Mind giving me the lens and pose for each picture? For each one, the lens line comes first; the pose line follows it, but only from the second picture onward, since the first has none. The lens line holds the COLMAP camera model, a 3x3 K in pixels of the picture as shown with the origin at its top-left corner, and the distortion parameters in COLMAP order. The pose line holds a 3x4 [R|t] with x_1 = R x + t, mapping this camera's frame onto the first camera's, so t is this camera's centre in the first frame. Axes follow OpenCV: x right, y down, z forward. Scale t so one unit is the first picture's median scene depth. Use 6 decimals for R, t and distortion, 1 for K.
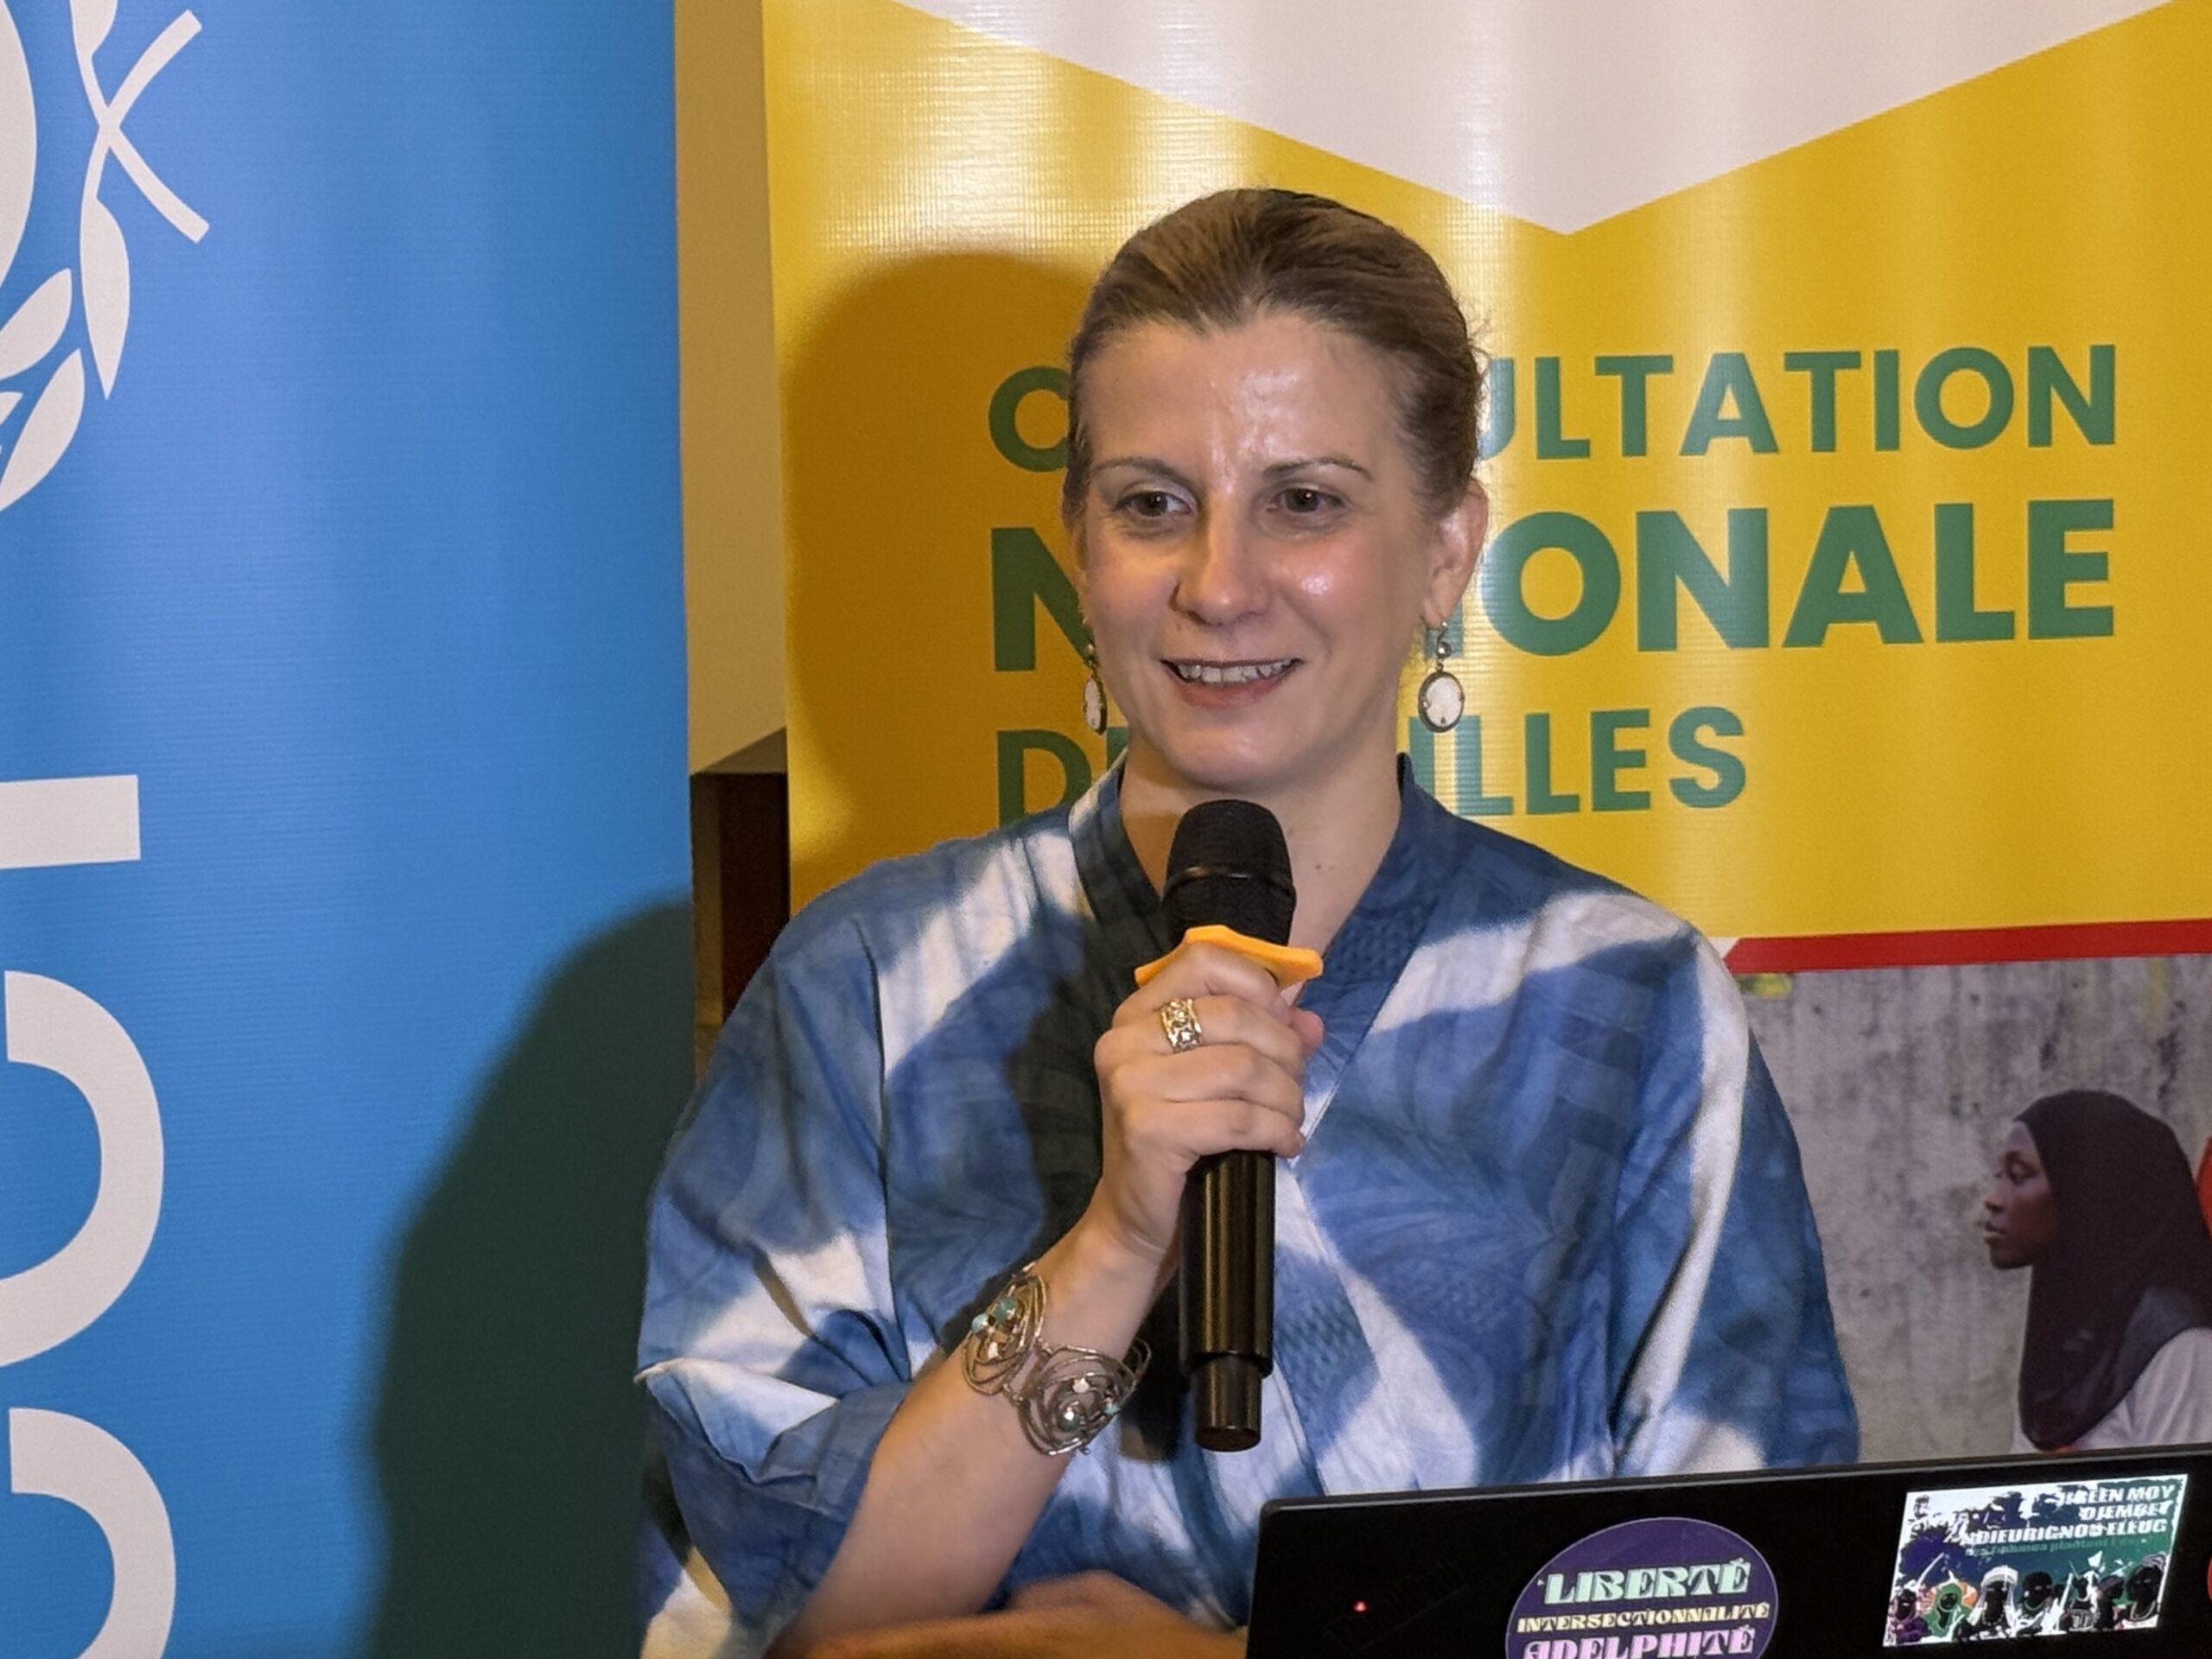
lens RADIAL K [[5582.6, 0, 1105.6], [0, 5582.6, 836.4], [0, 0, 1]] dist [0.111091, 0.000000]
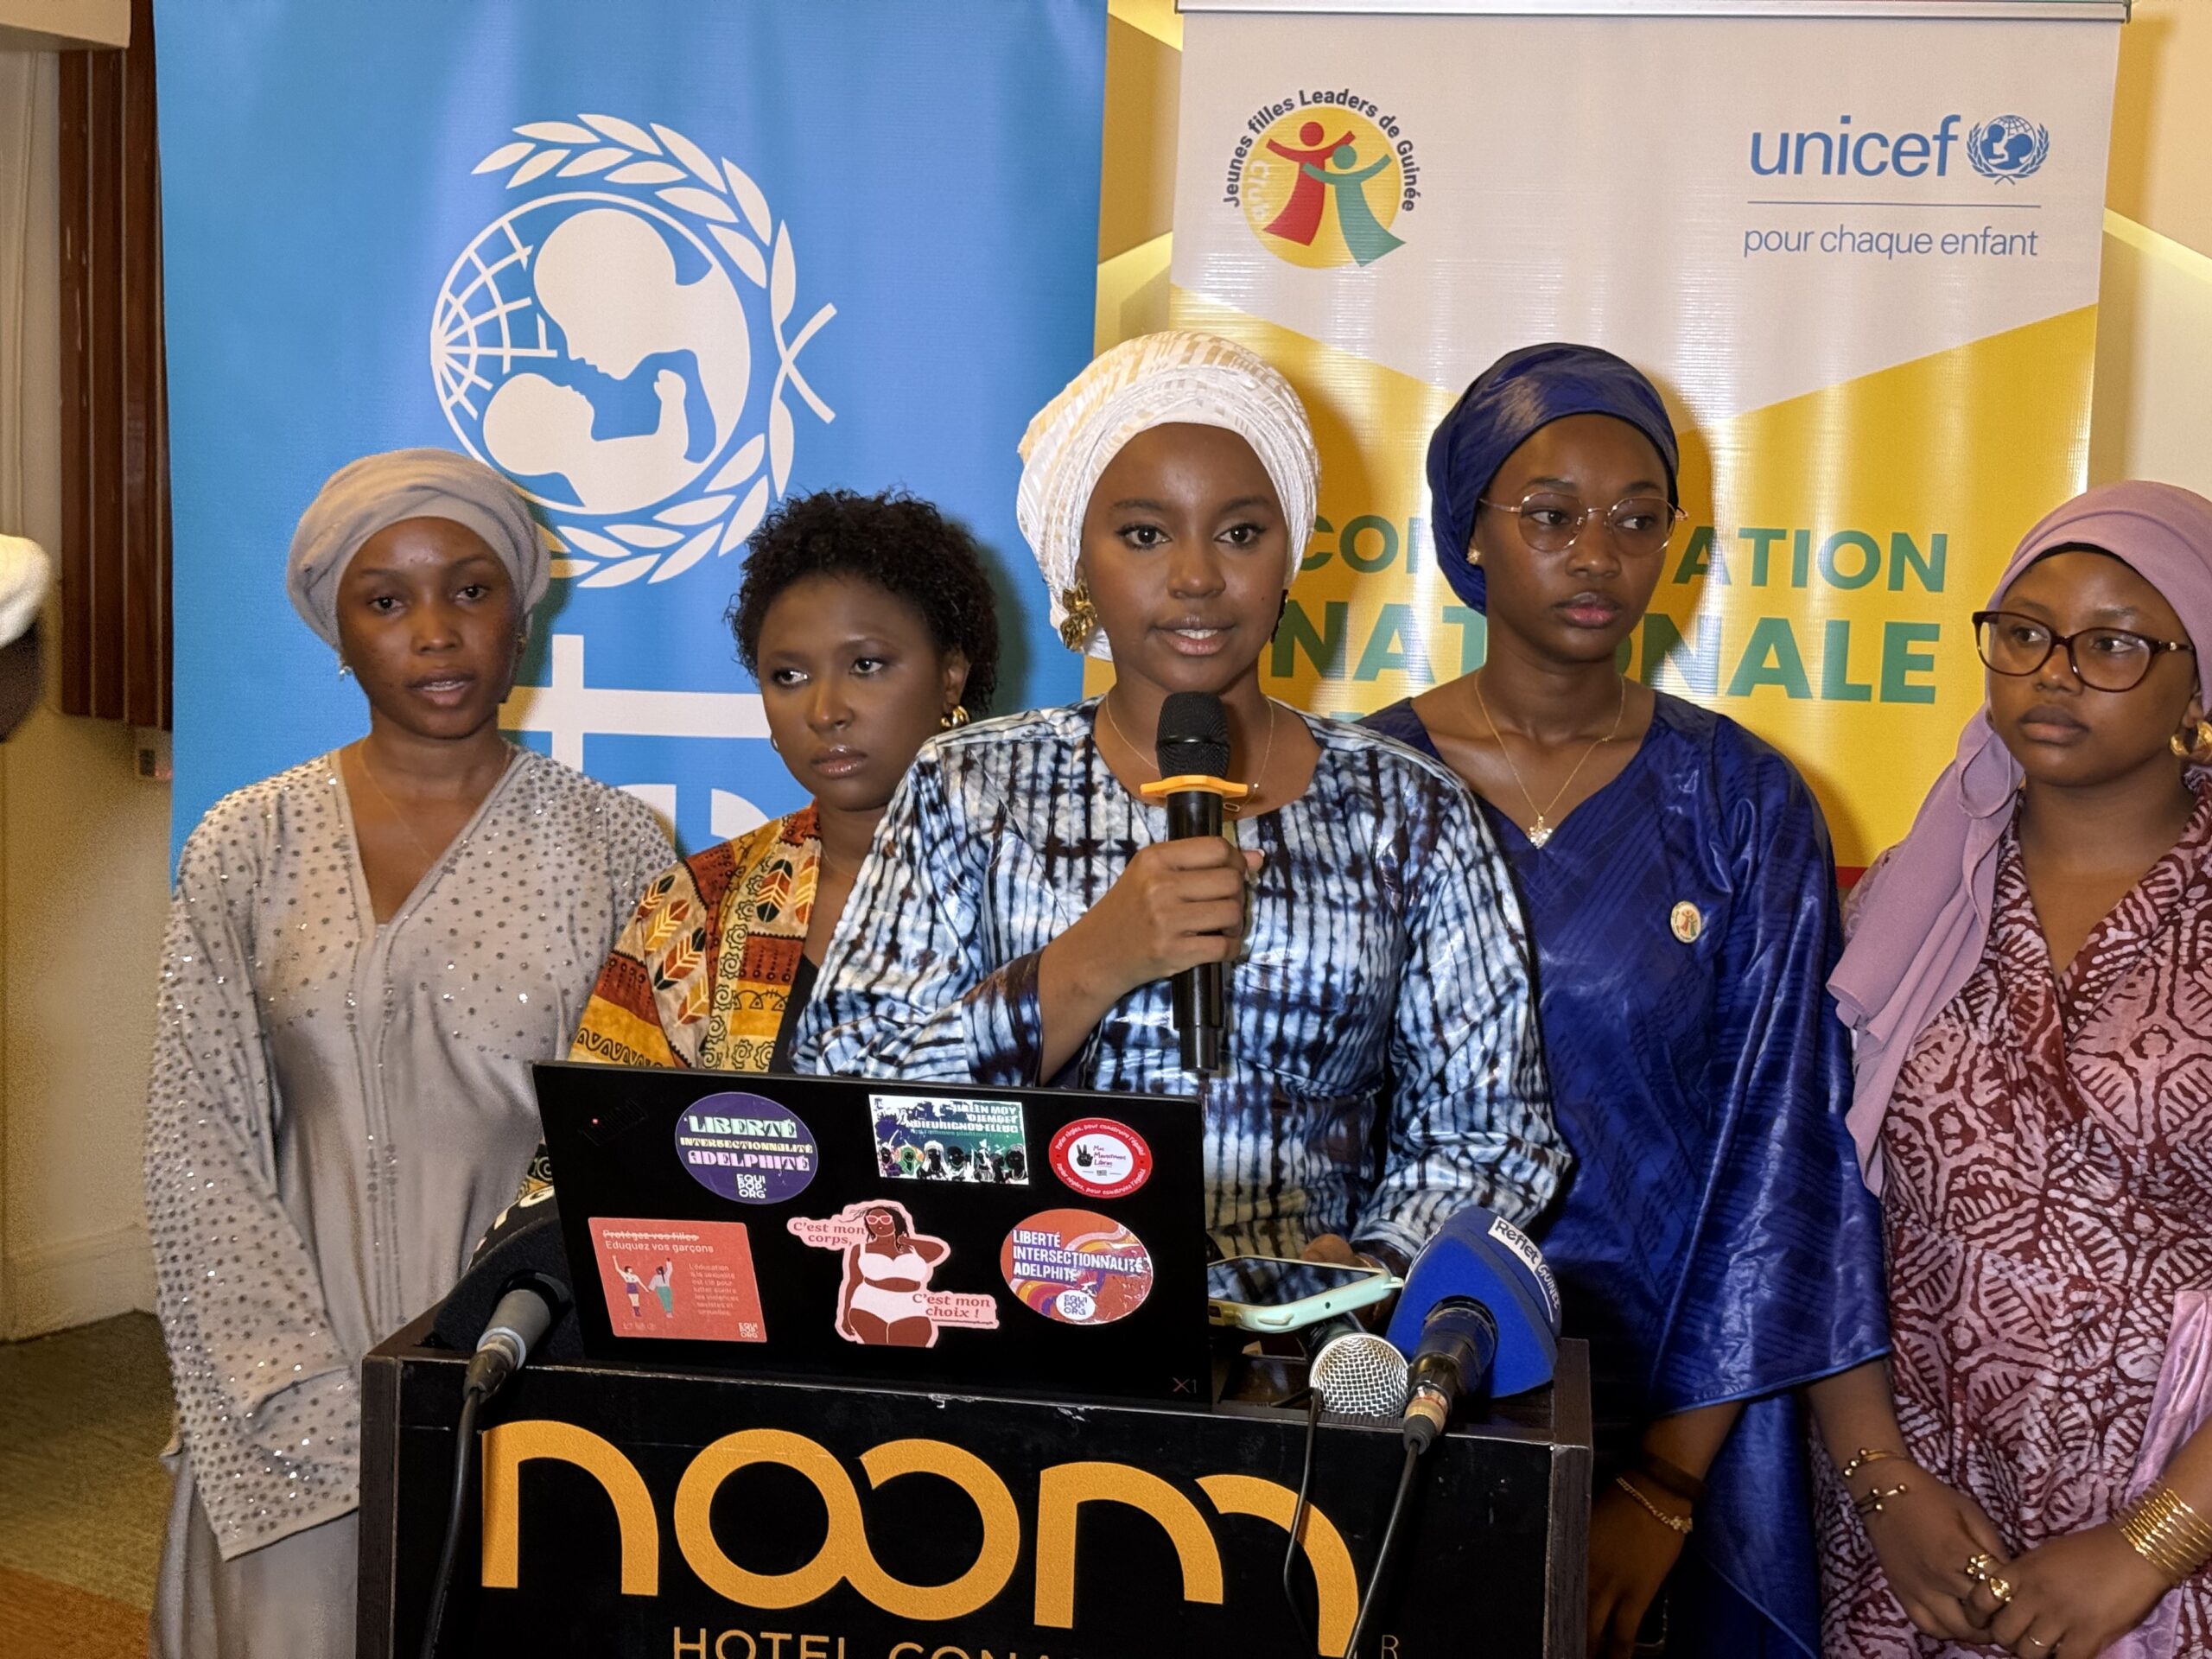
lens RADIAL K [[3105.4, 0, 1106.6], [0, 3105.4, 823.7], [0, 0, 1]] dist [0.098513, 0.000000]
pose [[0.942893, 0.085939, -0.321820, 0.325904], [-0.081459, 0.996300, 0.027388, -0.006113], [0.322983, 0.000392, 0.946405, 0.014754]]
